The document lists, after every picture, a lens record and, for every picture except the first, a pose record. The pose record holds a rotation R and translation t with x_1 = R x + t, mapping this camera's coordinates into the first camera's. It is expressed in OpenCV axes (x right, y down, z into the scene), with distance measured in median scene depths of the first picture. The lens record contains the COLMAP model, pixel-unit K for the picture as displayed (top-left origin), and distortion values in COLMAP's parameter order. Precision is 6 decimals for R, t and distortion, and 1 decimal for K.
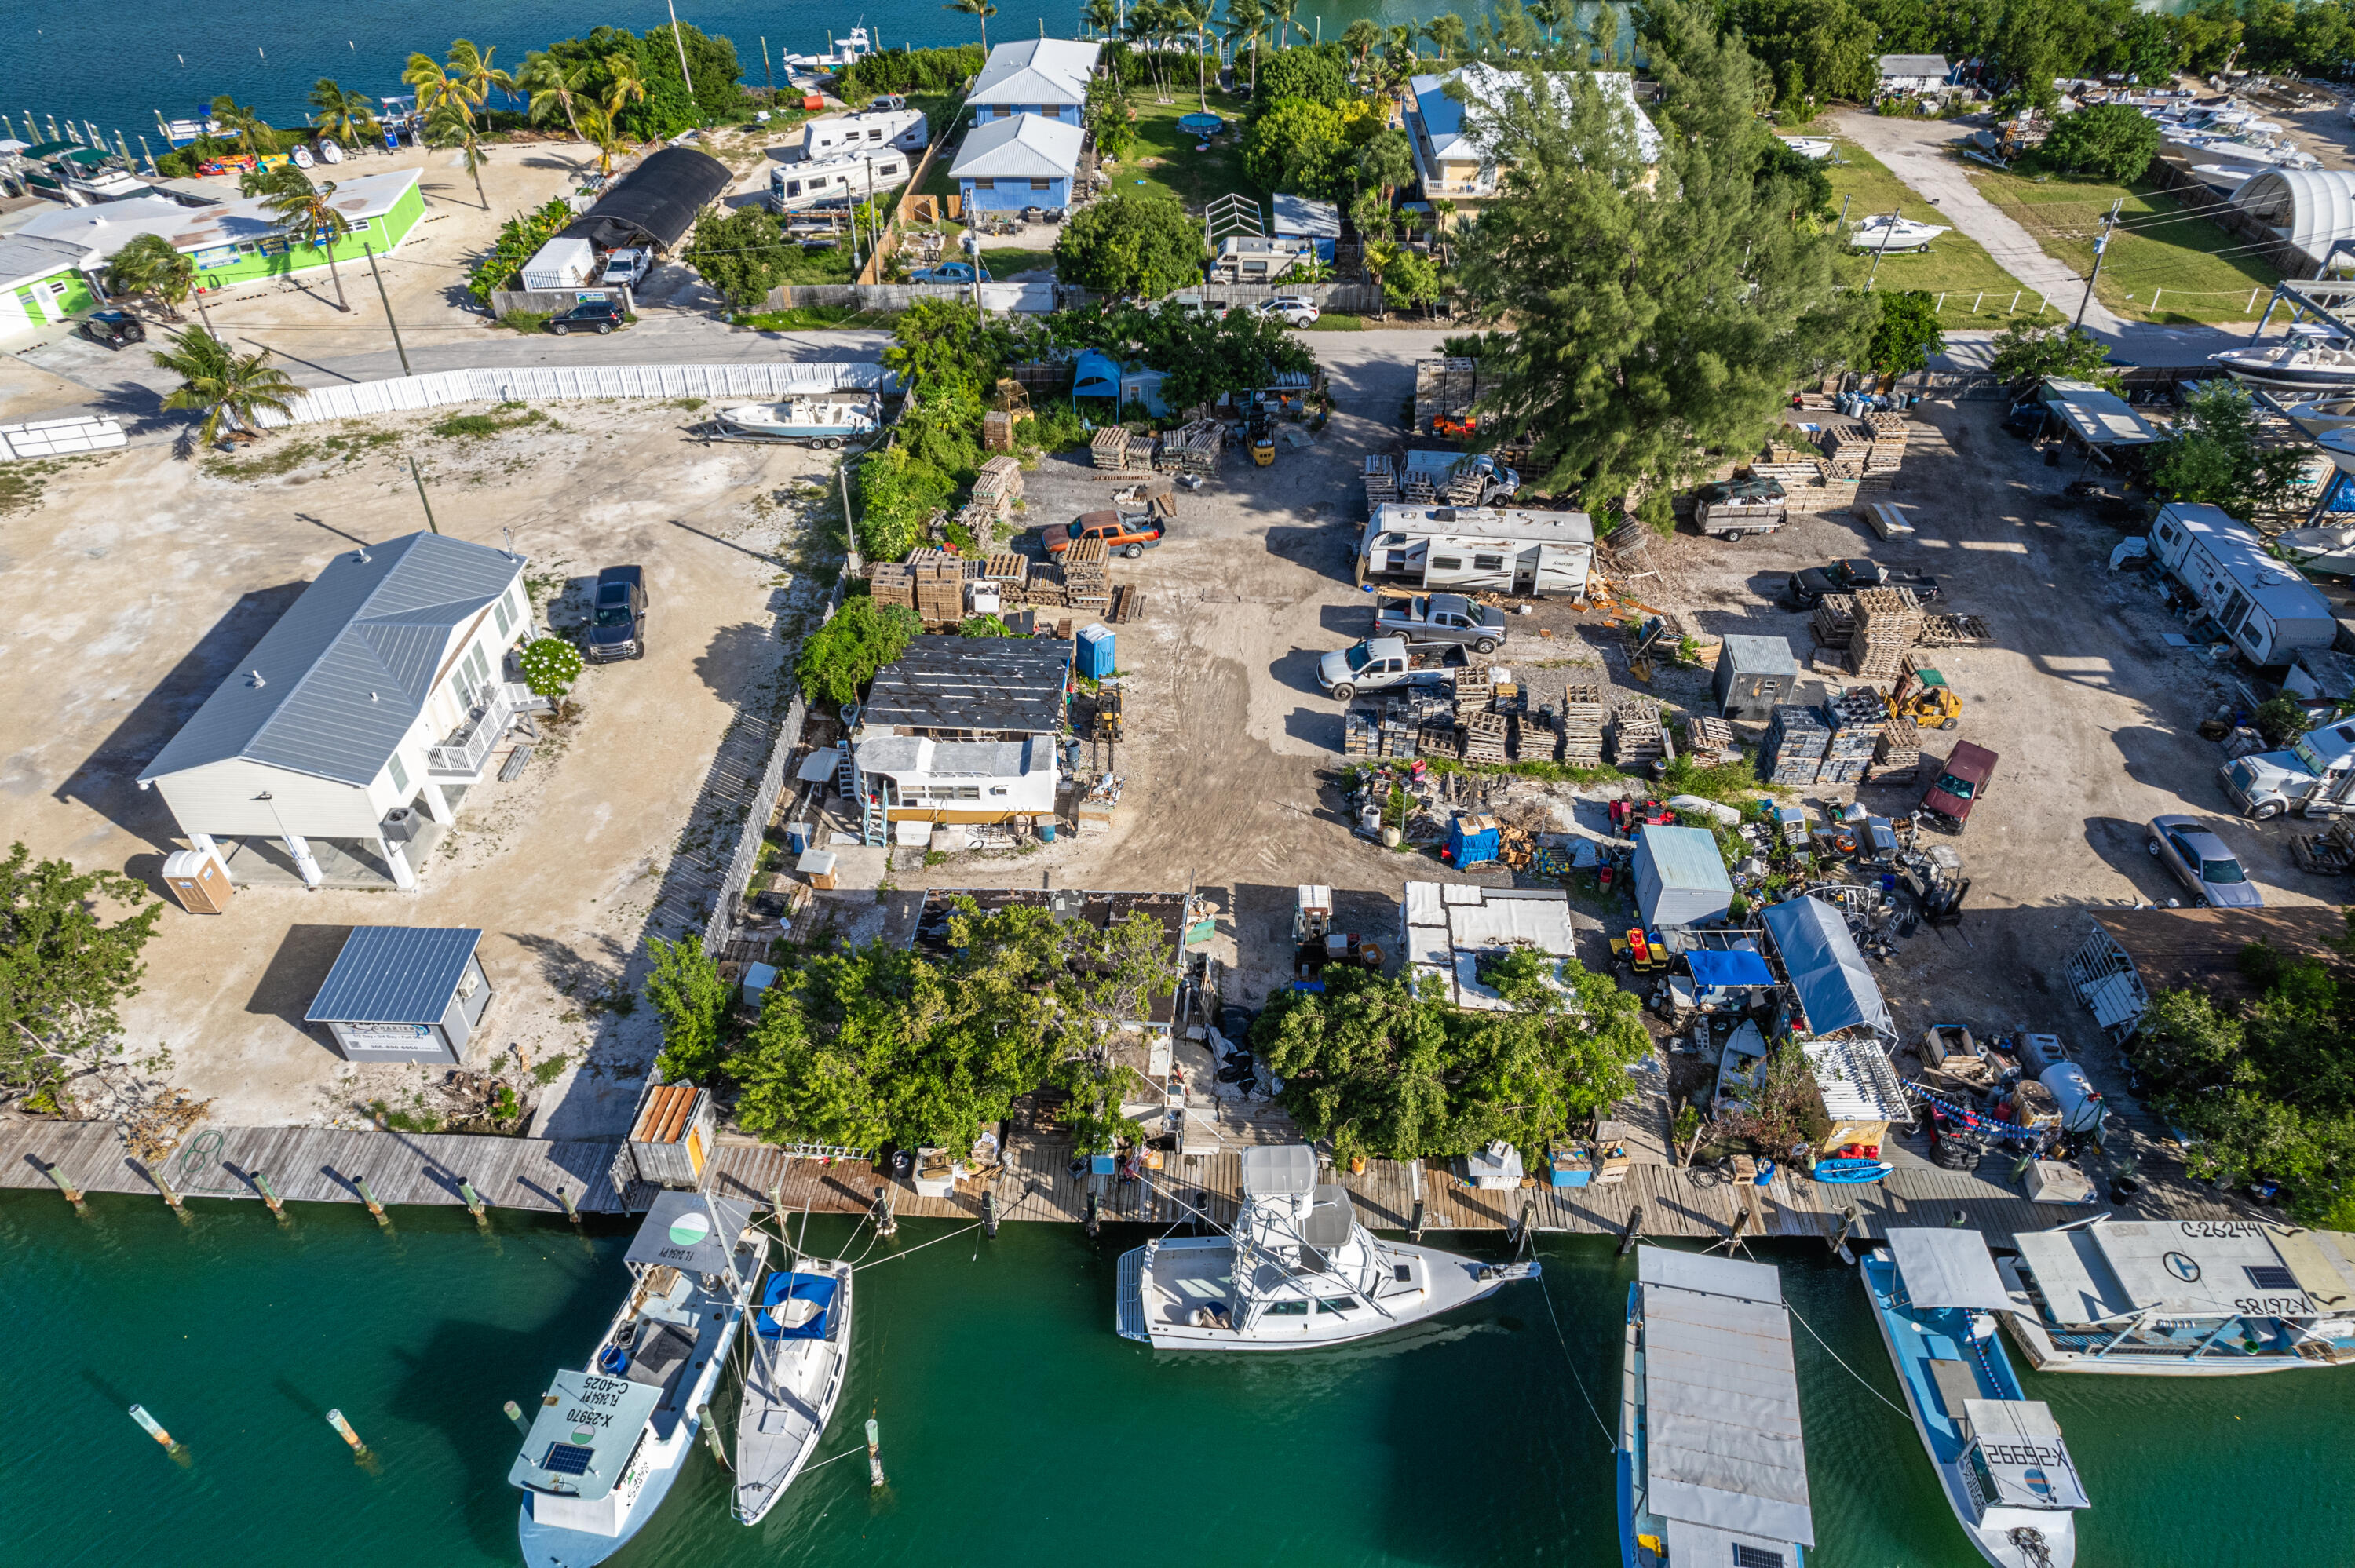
lens RADIAL K [[1508.8, 0, 1179.3], [0, 1508.8, 791.6], [0, 0, 1]] dist [-0.082702, 0.076579]
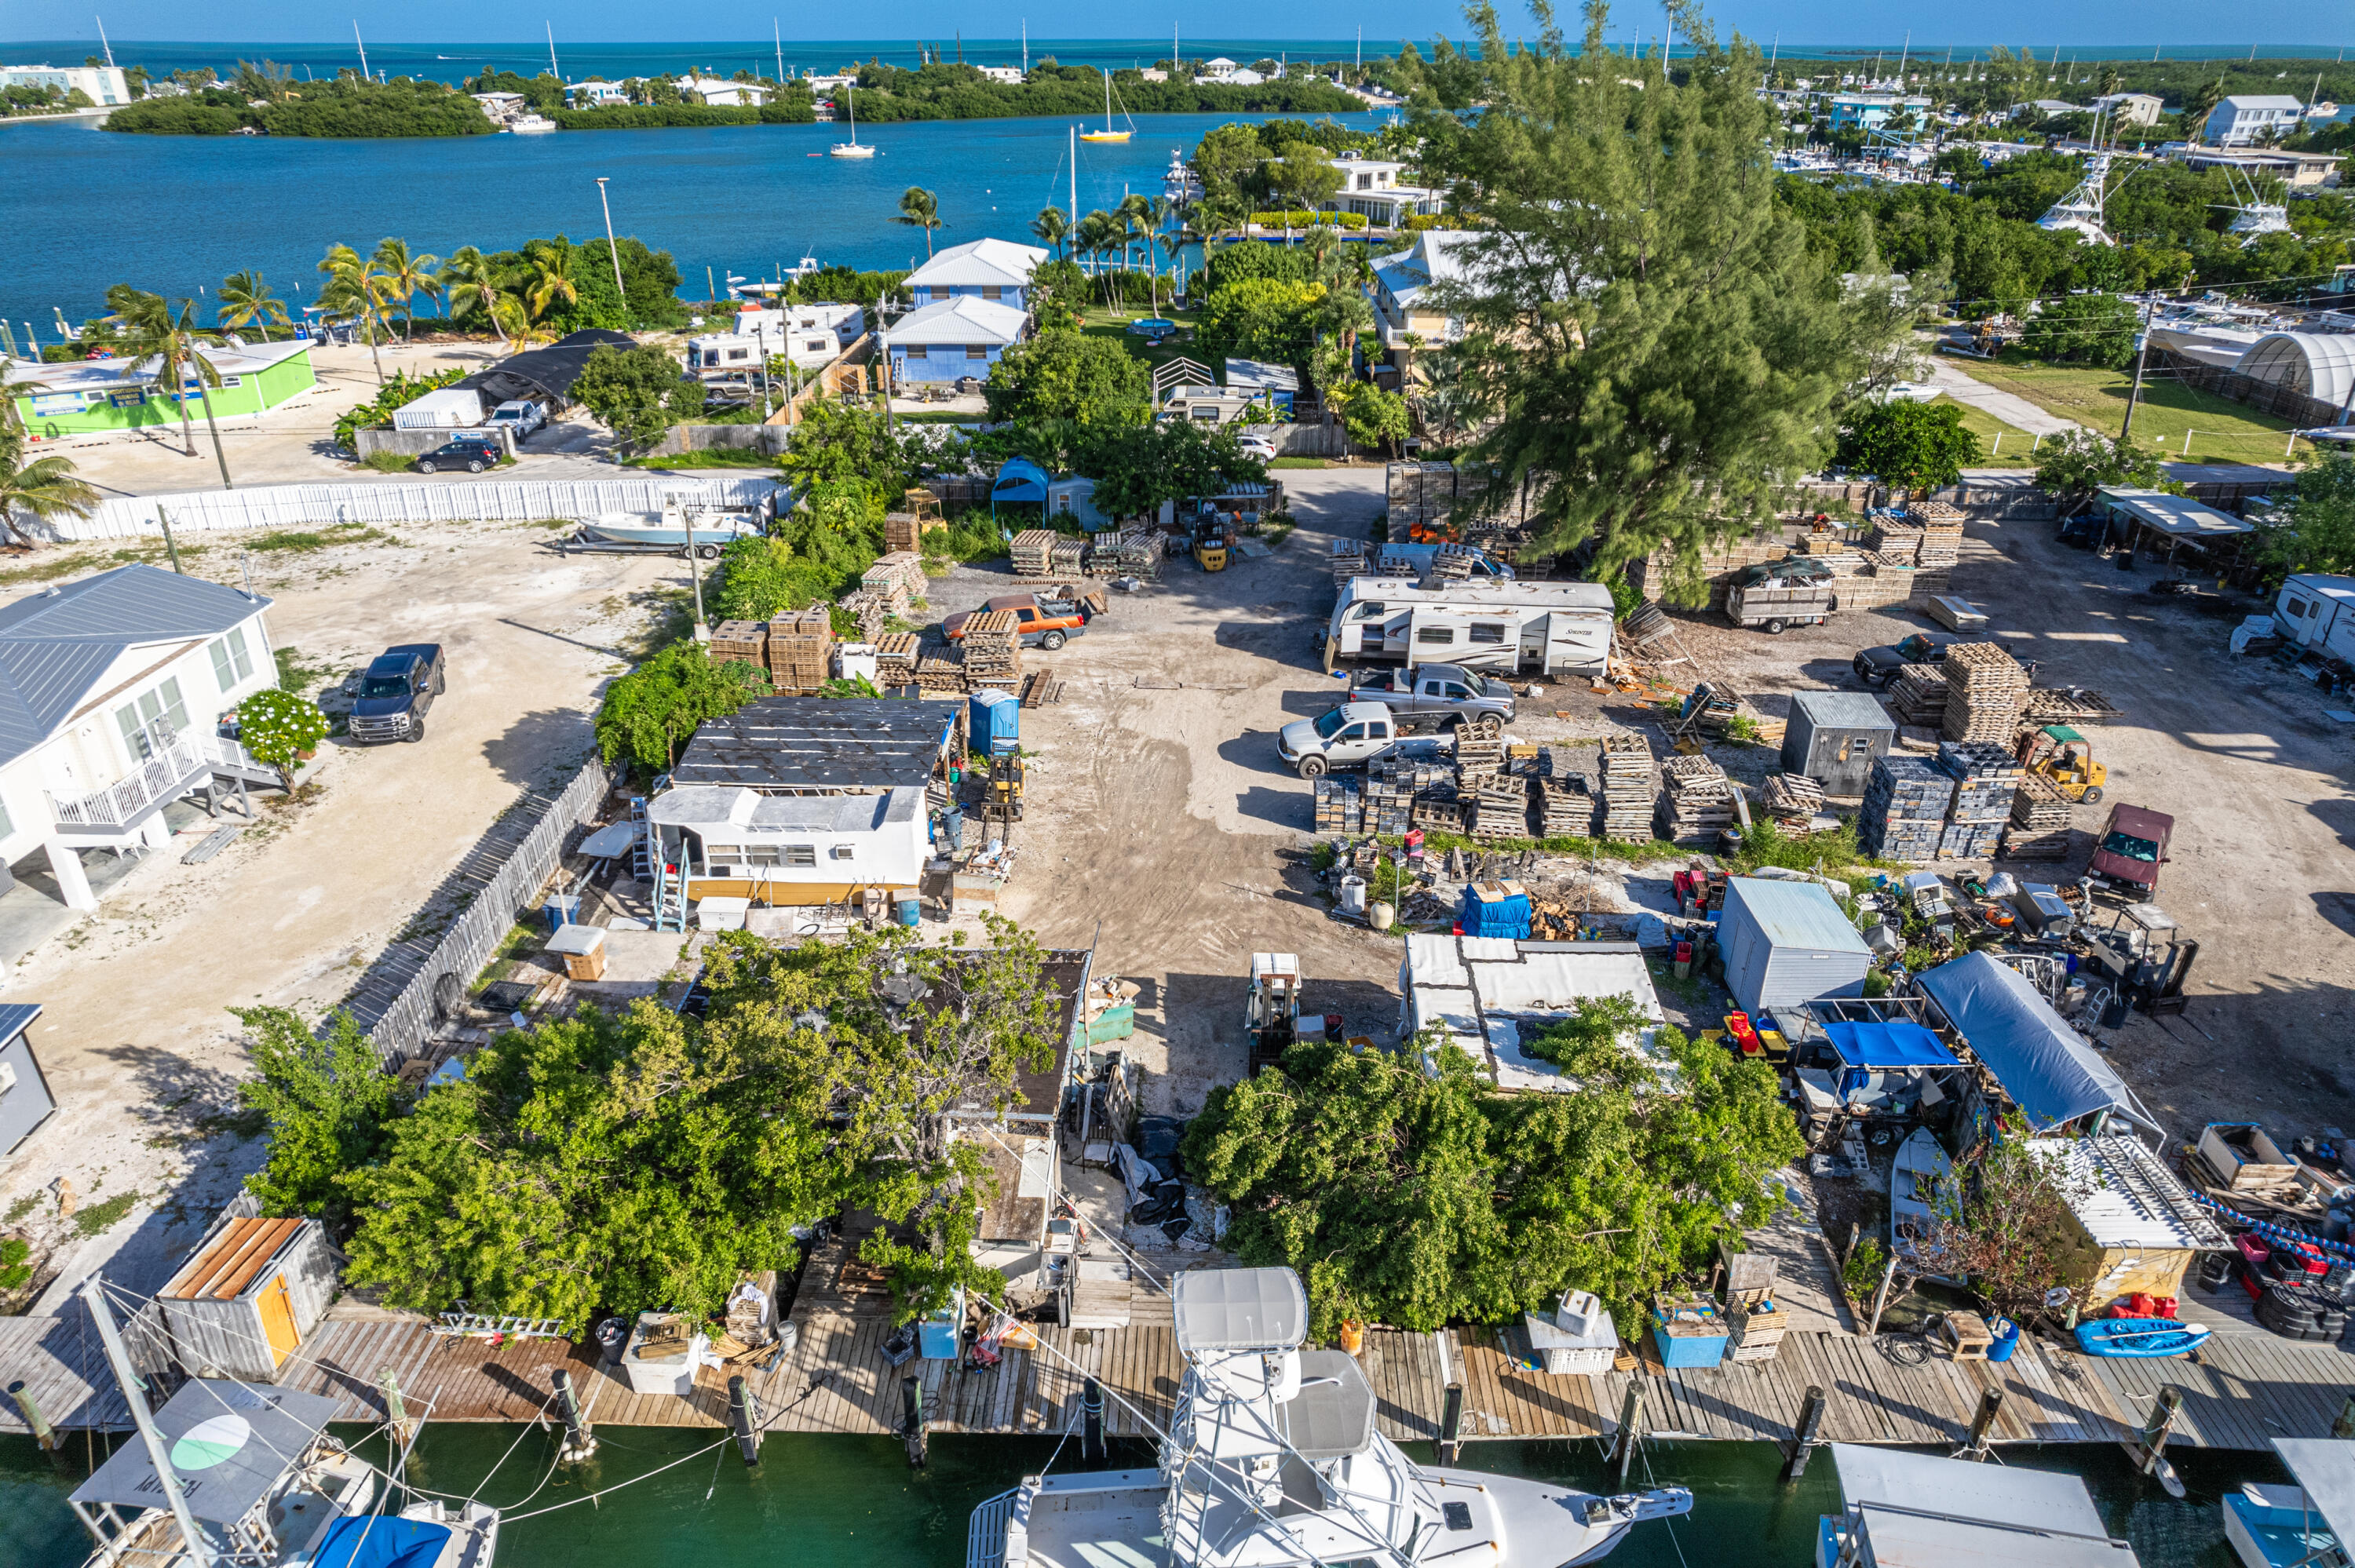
lens RADIAL K [[1508.8, 0, 1179.3], [0, 1508.8, 791.6], [0, 0, 1]] dist [-0.082702, 0.076579]
pose [[0.999842, -0.004628, 0.017169, 0.027931], [0.008329, 0.974969, -0.222183, 0.119906], [-0.015711, 0.222291, 0.974854, 0.252608]]
